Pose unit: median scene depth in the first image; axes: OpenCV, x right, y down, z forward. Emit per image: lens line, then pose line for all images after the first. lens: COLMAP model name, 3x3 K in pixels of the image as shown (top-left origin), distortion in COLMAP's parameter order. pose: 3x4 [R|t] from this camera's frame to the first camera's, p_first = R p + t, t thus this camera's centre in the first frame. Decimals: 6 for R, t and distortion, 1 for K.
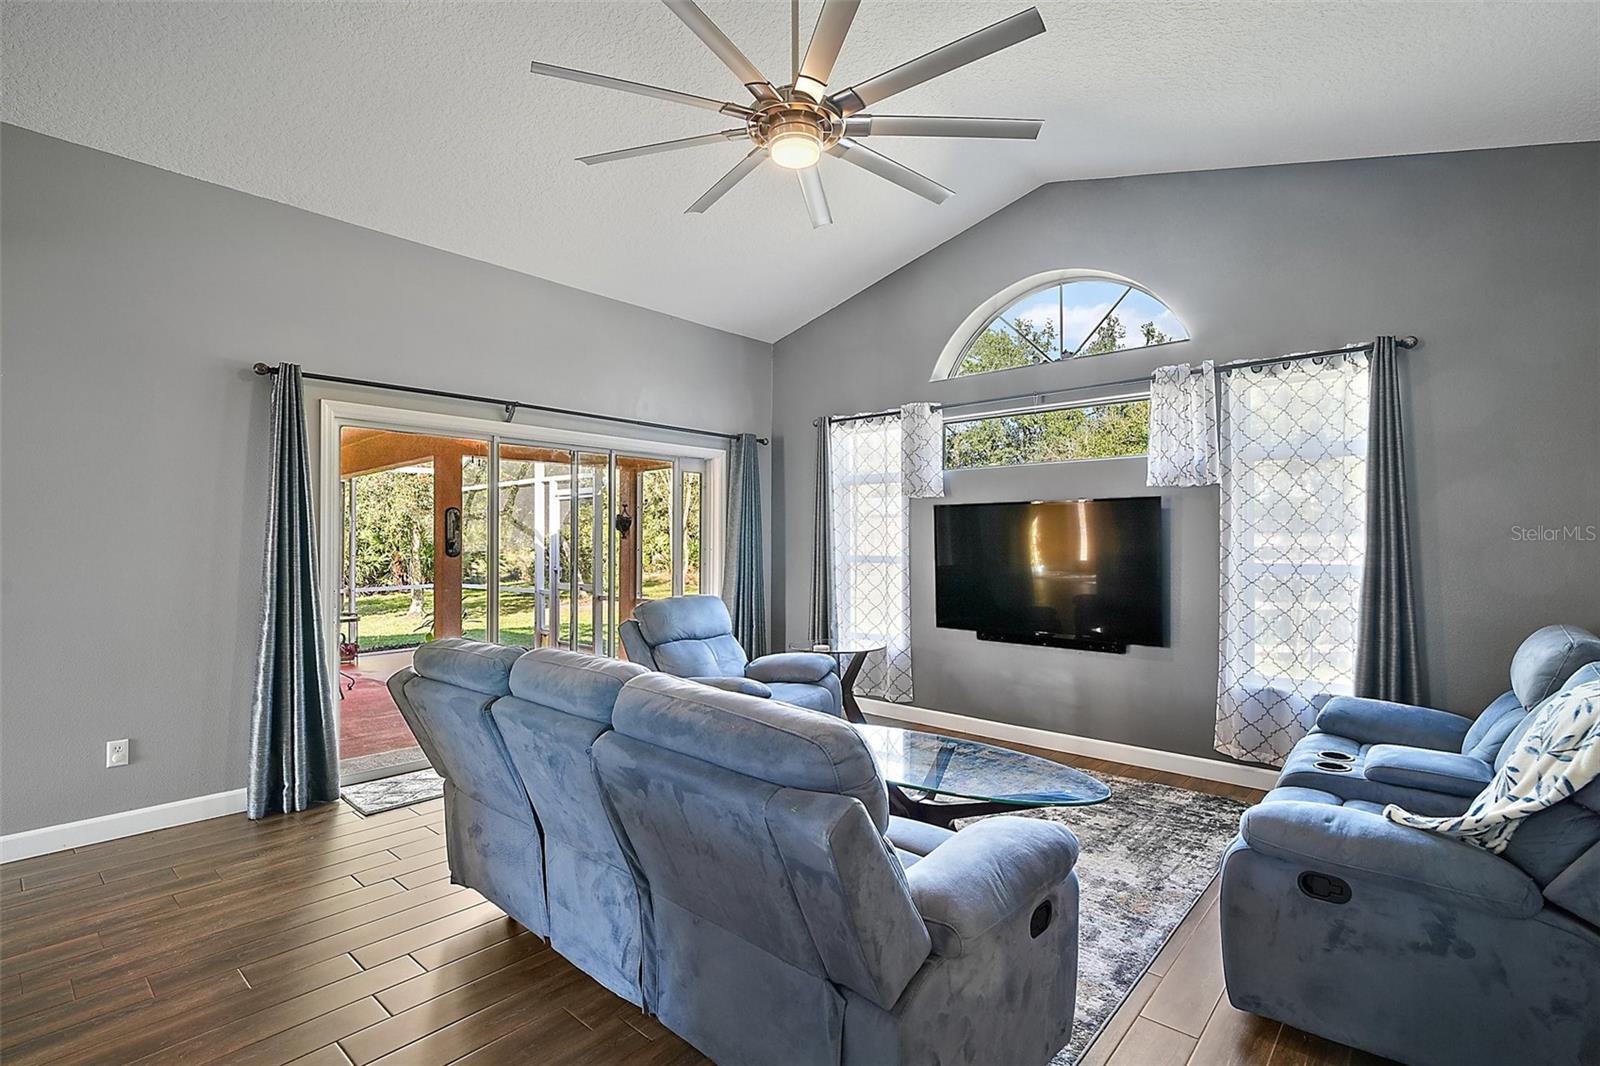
lens RADIAL K [[735.7, 0, 795.4], [0, 735.7, 538.3], [0, 0, 1]] dist [-0.002131, -0.000661]
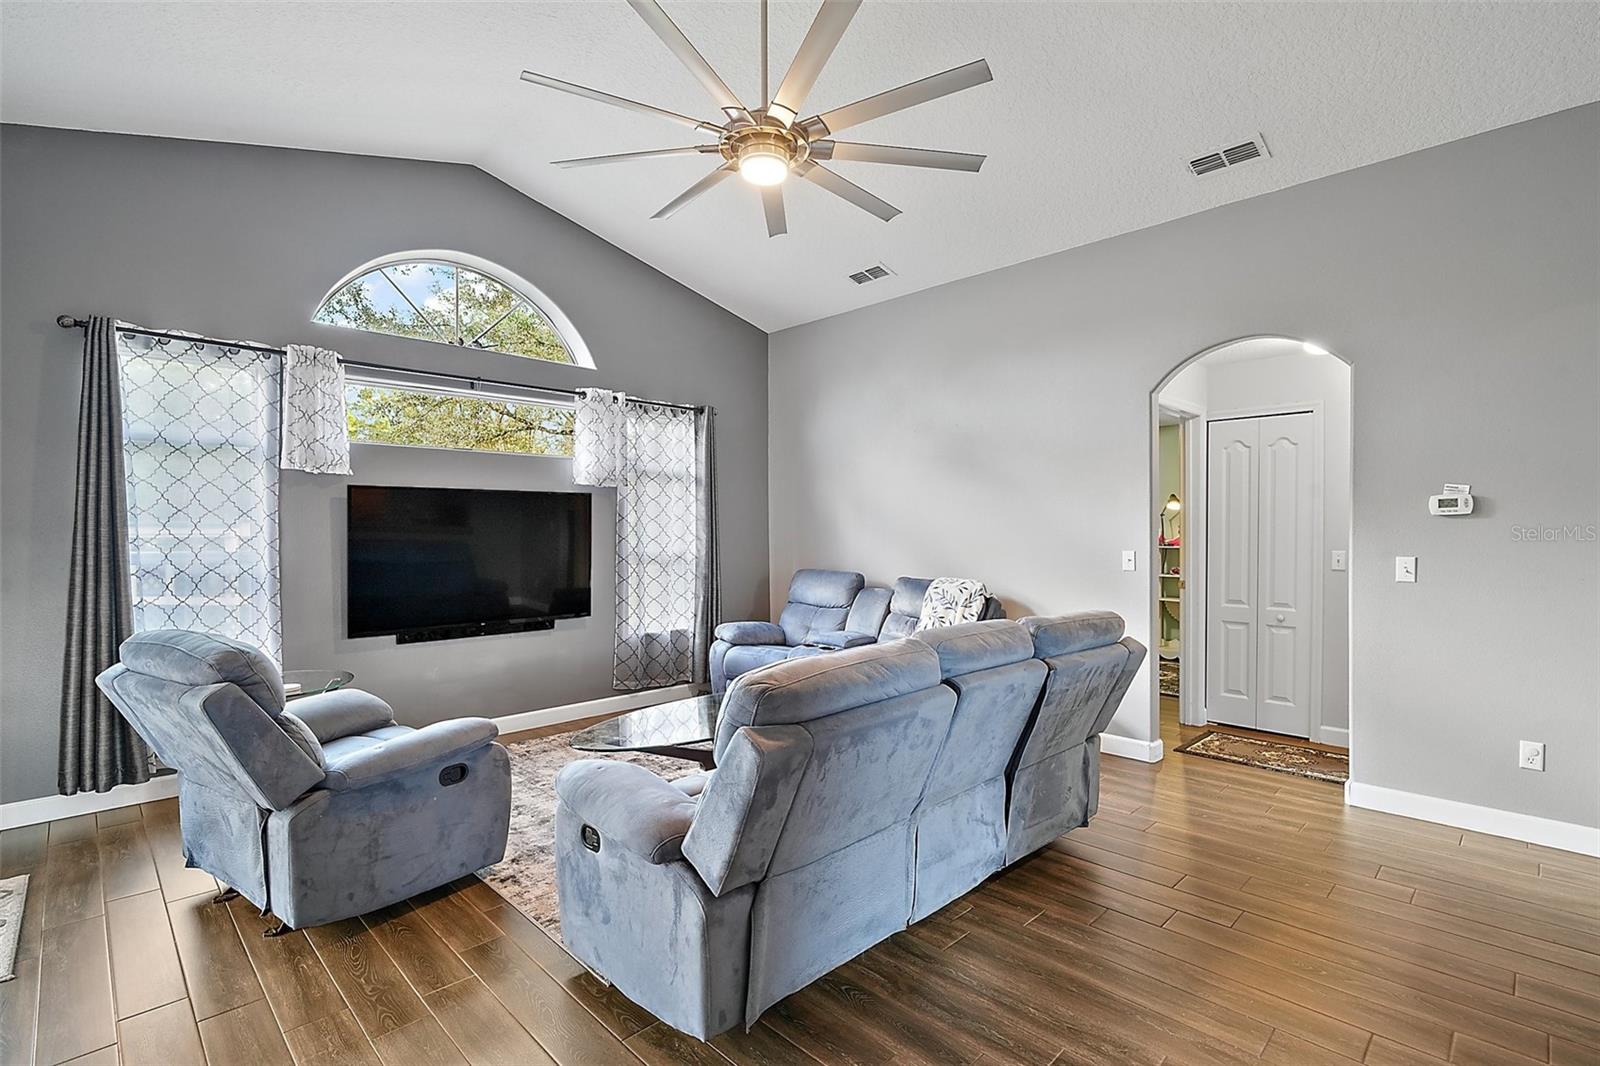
lens RADIAL K [[747.2, 0, 802.9], [0, 747.2, 535.2], [0, 0, 1]] dist [-0.002205, -0.001940]
pose [[0.064214, -0.006520, 0.997915, -0.653920], [-0.003364, 0.999972, 0.006750, 0.002611], [-0.997930, -0.003790, 0.064190, 0.515196]]
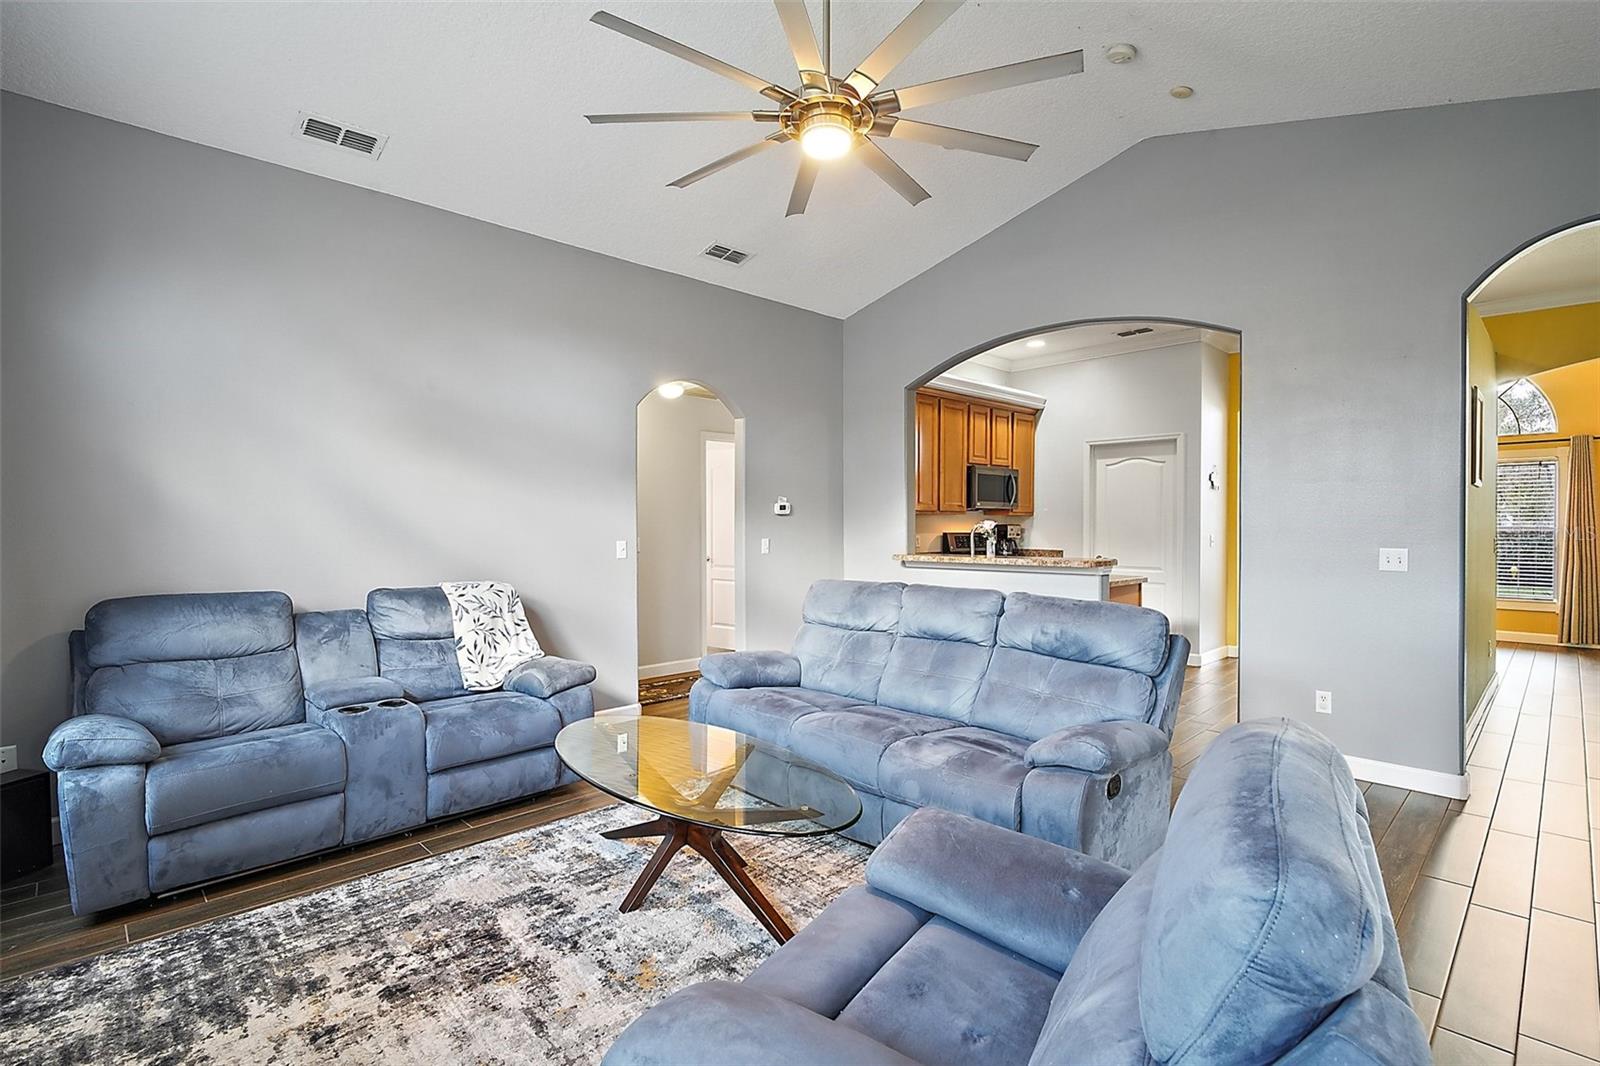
lens RADIAL K [[747.2, 0, 802.9], [0, 747.2, 535.2], [0, 0, 1]] dist [-0.002205, -0.001940]
pose [[-0.997668, 0.000136, 0.068254, -0.024218], [0.001005, 0.999919, 0.012705, 0.005373], [-0.068247, 0.012744, -0.997587, 1.212105]]
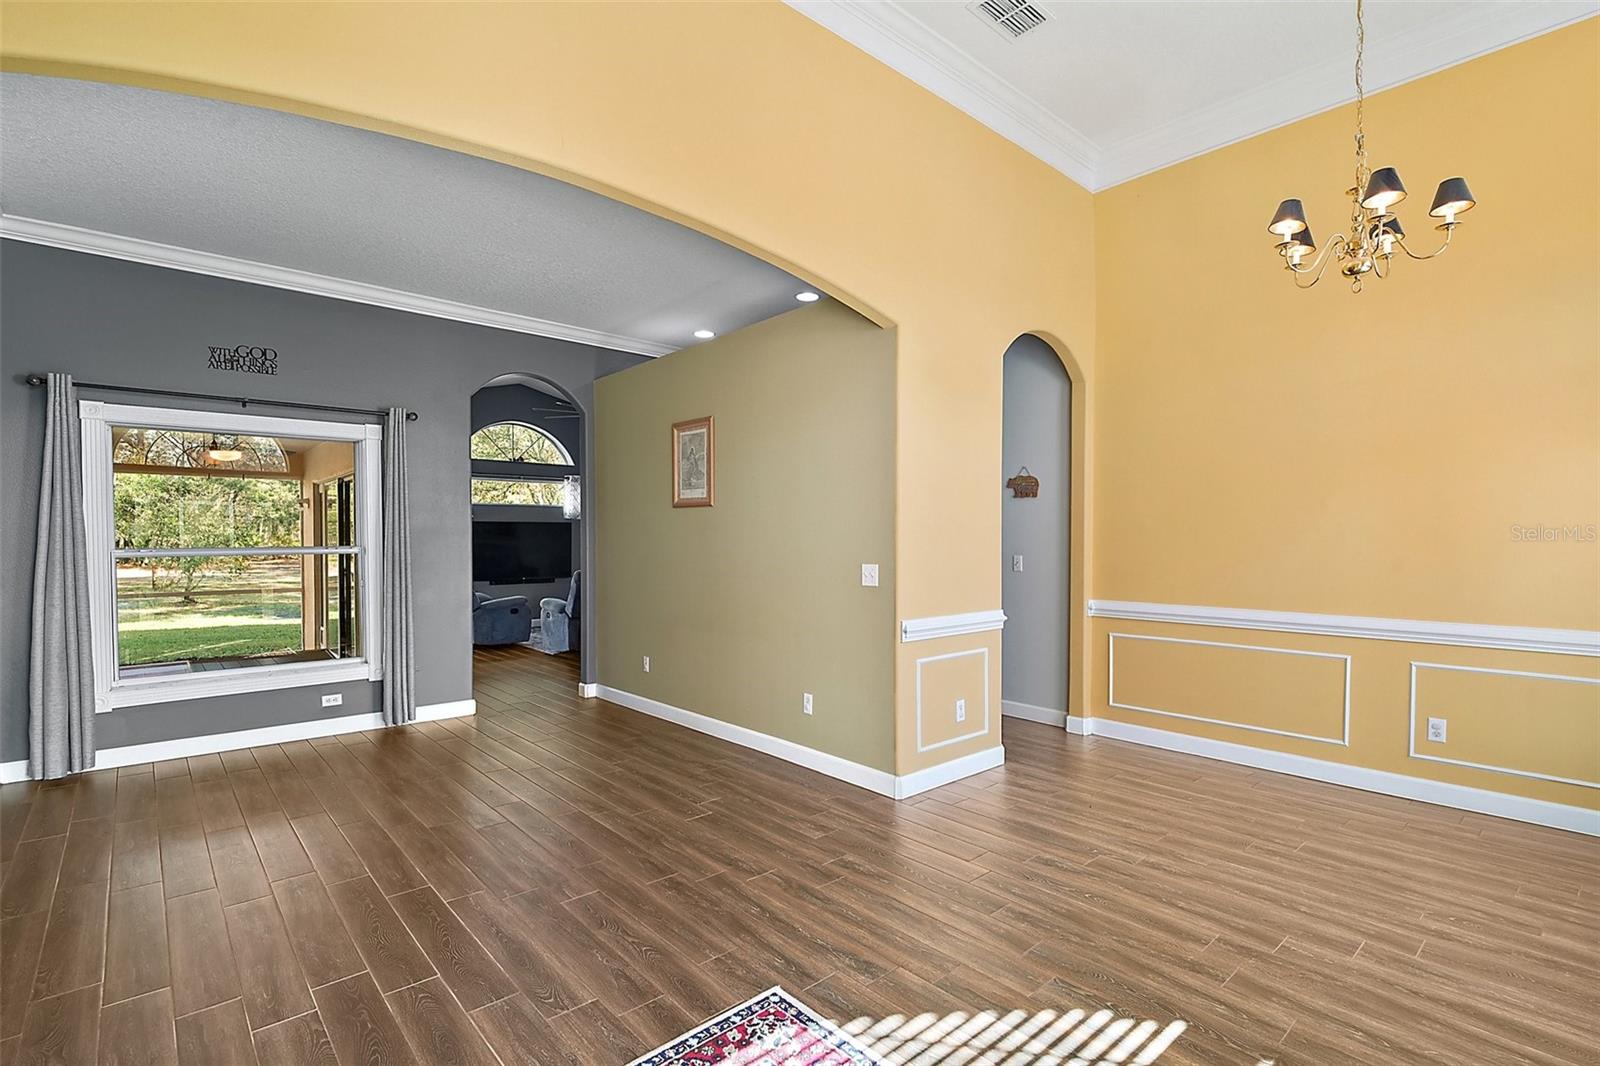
lens RADIAL K [[756.0, 0, 806.8], [0, 756.0, 552.4], [0, 0, 1]] dist [-0.006663, -0.001307]
pose [[0.115592, -0.017524, 0.993142, -2.003260], [-0.005262, 0.999820, 0.018255, -0.001797], [-0.993283, -0.007336, 0.115479, -0.185742]]
